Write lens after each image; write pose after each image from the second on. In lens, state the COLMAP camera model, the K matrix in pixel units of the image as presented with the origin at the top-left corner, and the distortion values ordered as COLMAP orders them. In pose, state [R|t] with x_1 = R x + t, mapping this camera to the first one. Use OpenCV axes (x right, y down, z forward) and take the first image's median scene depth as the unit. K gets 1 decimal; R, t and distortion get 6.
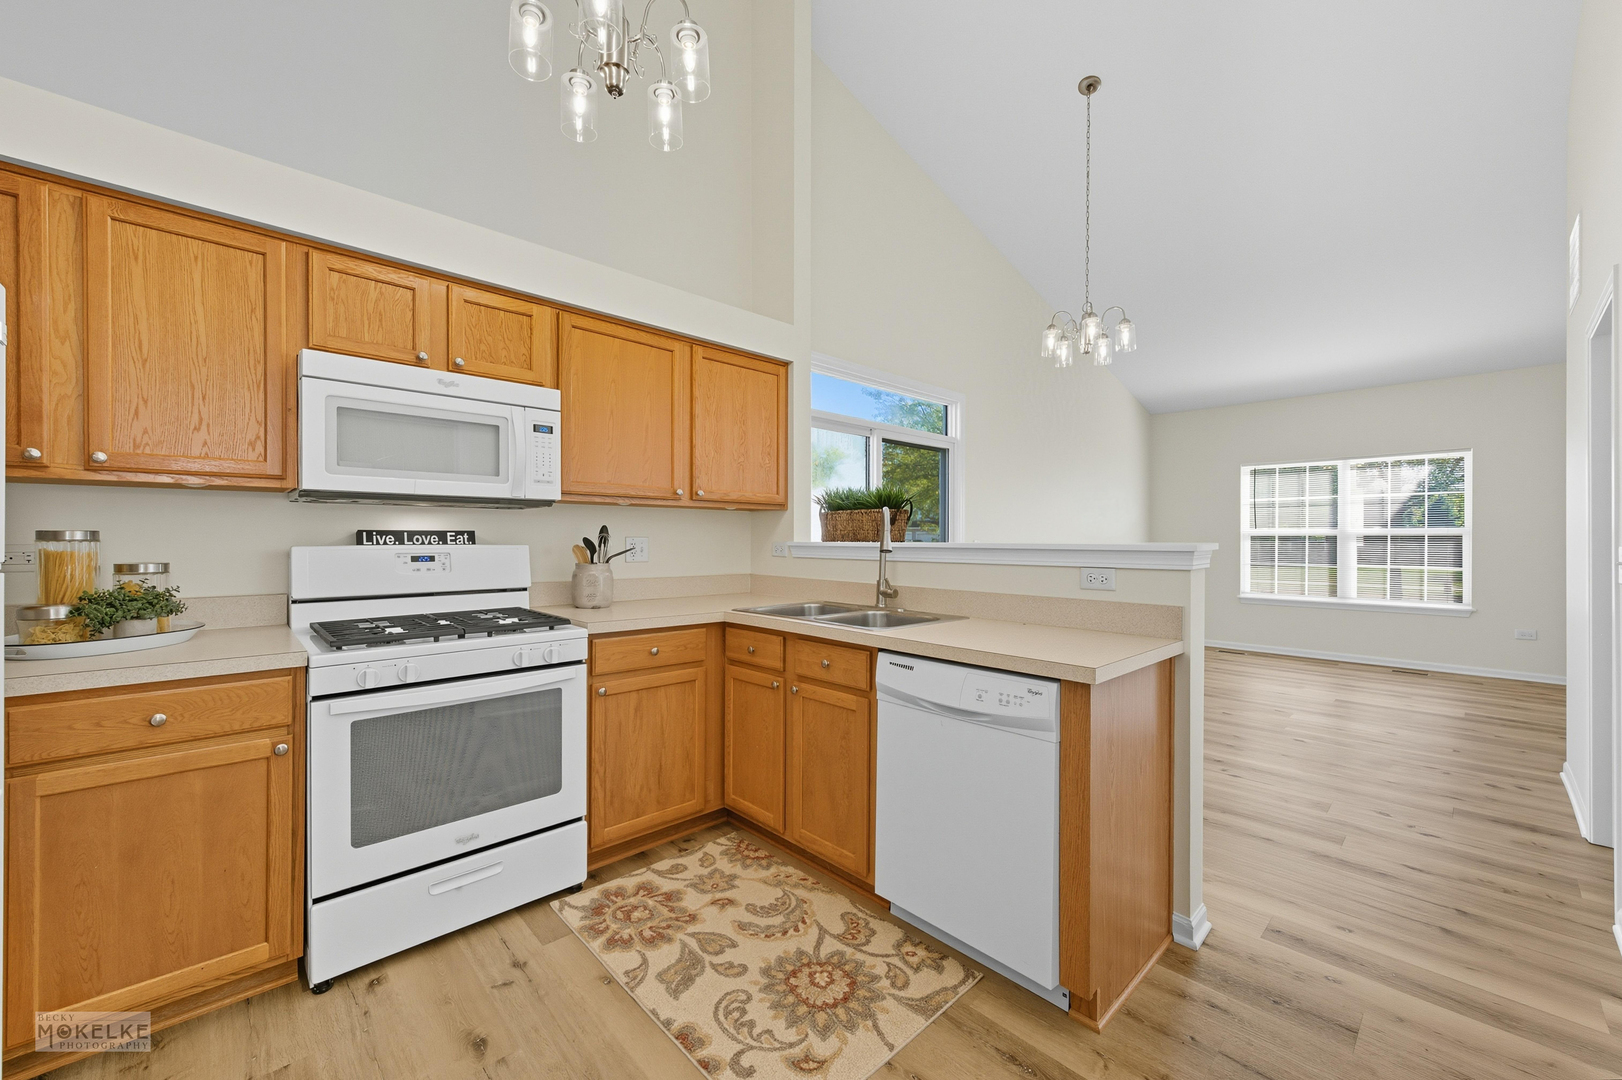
lens RADIAL K [[624.1, 0, 805.2], [0, 624.1, 542.5], [0, 0, 1]] dist [0.002891, -0.000541]
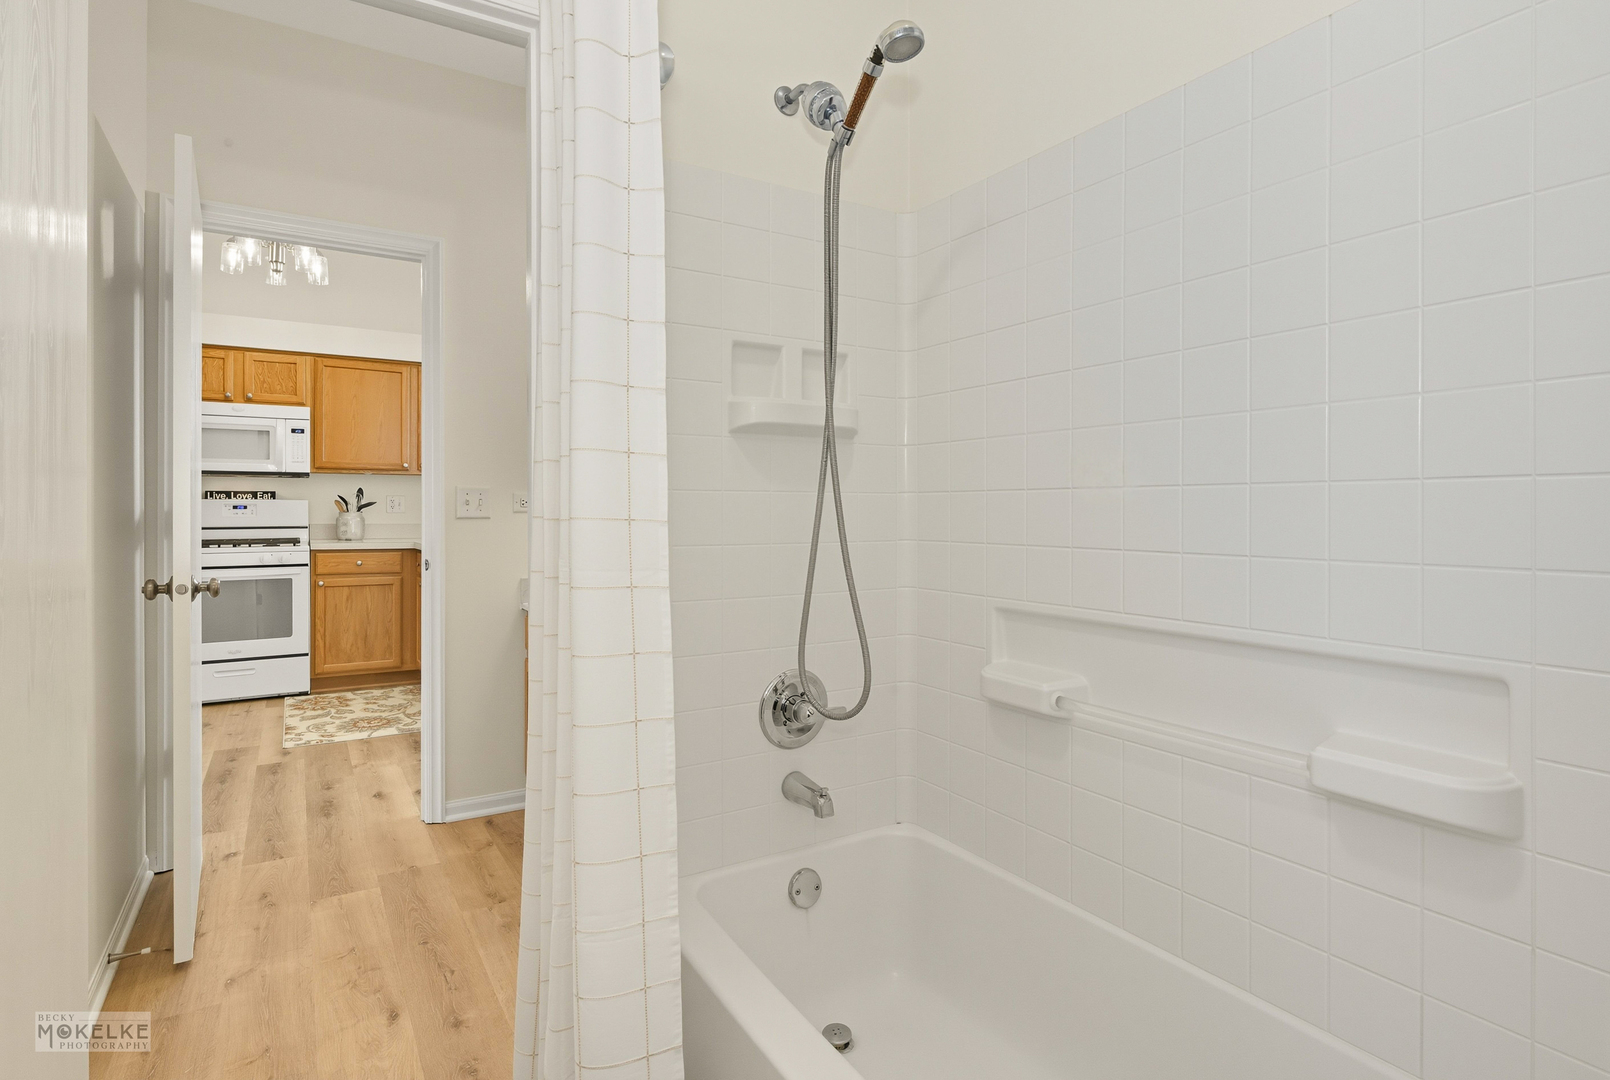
lens RADIAL K [[799.3, 0, 782.8], [0, 799.3, 512.2], [0, 0, 1]] dist [-0.006838, -0.001133]
pose [[0.979483, 0.001860, -0.201519, 1.364581], [-0.001828, 0.999998, 0.000346, 0.038149], [0.201519, 0.000030, 0.979485, -0.897777]]
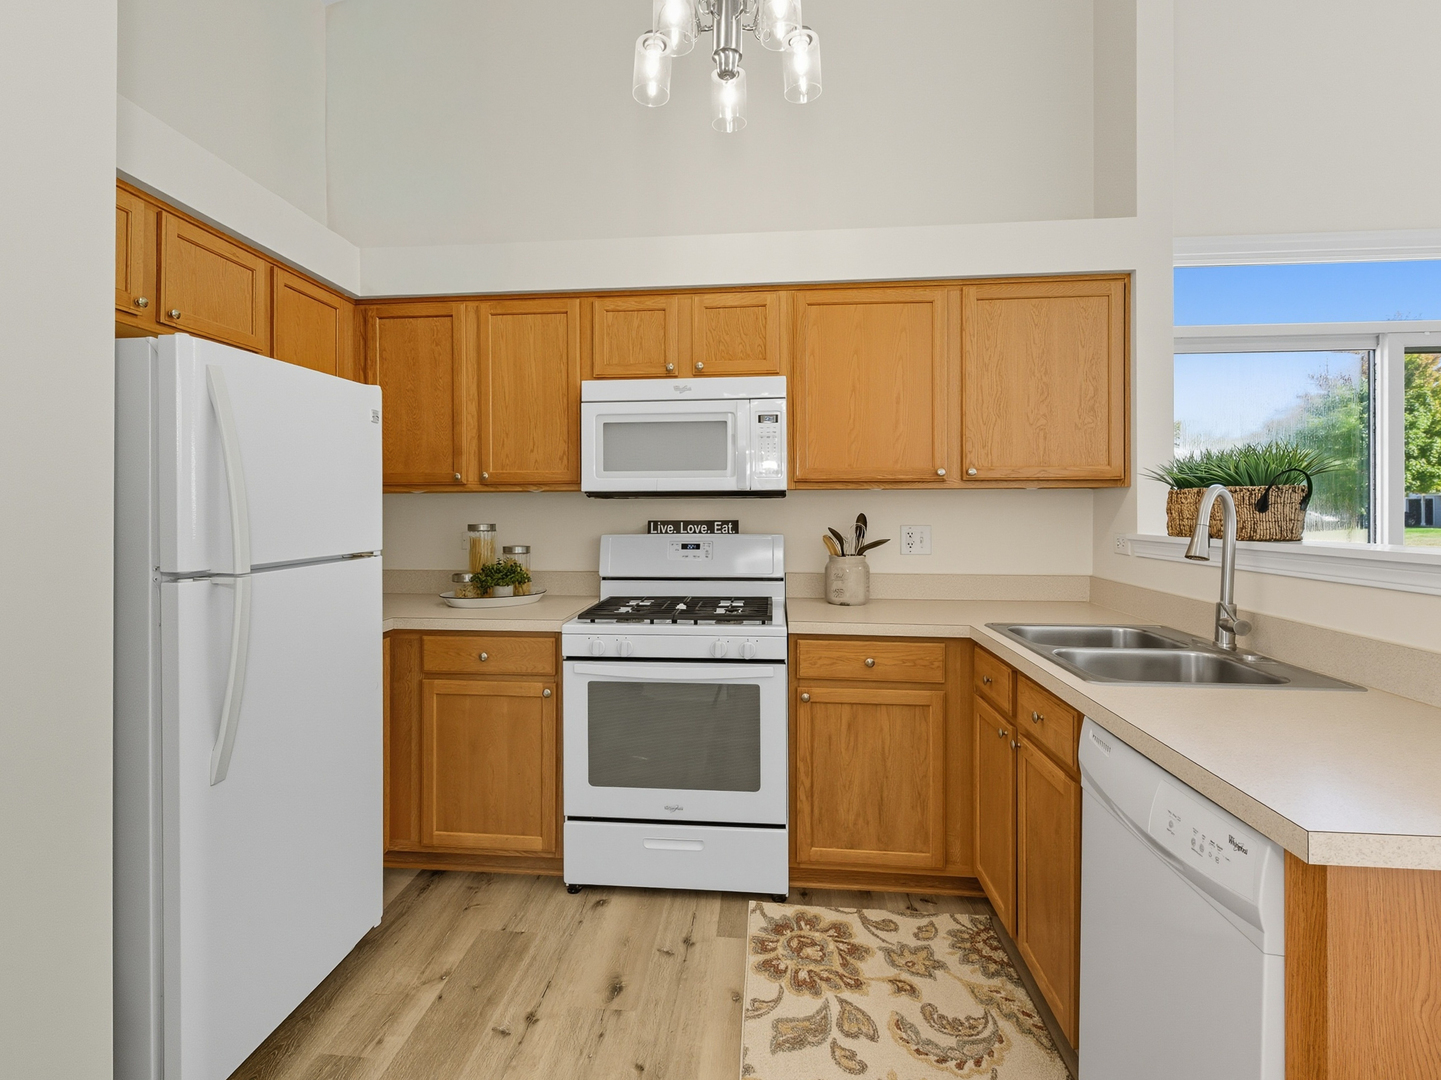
lens RADIAL K [[730.8, 0, 703.3], [0, 730.8, 510.7], [0, 0, 1]] dist [0.011509, -0.000200]
pose [[0.664876, -0.002234, -0.746950, 0.385330], [0.000171, 0.999996, -0.002838, -0.035006], [0.746954, 0.001759, 0.664874, 0.163120]]
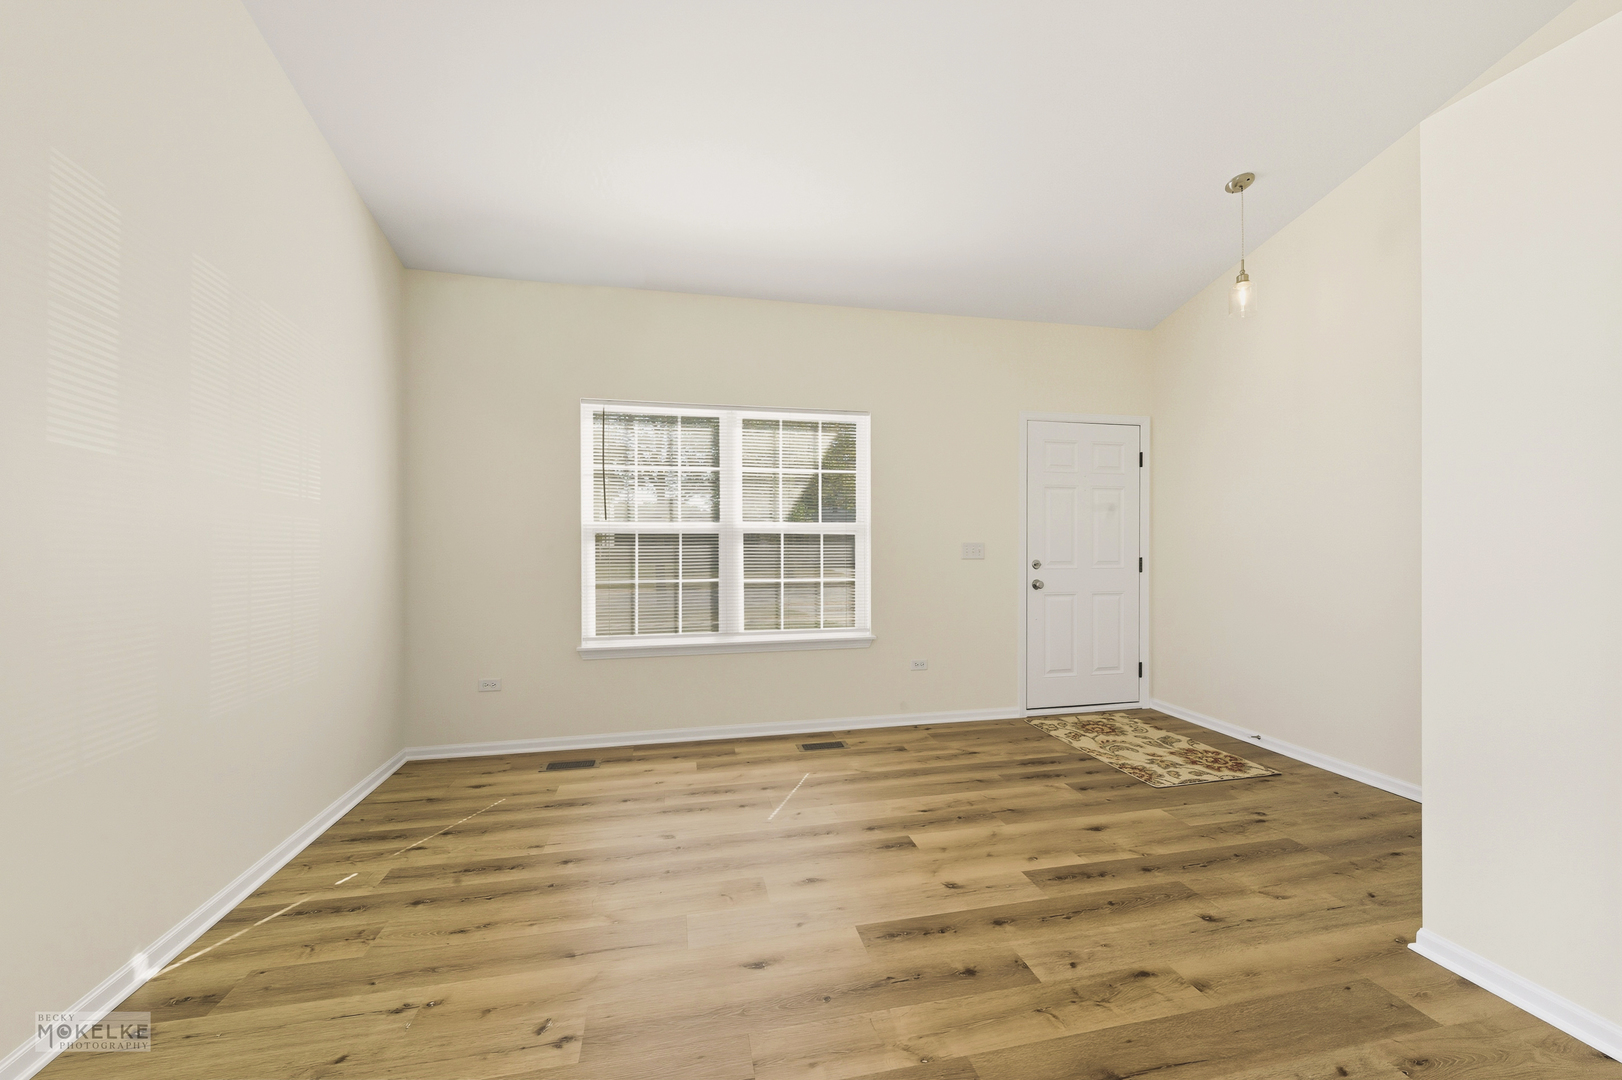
lens RADIAL K [[624.1, 0, 809.2], [0, 624.1, 550.0], [0, 0, 1]] dist [0.002891, -0.000541]
pose [[-0.865679, -0.000533, 0.500599, -0.159496], [0.006671, 0.999898, 0.012601, -0.007484], [-0.500554, 0.014248, -0.865588, 2.758679]]
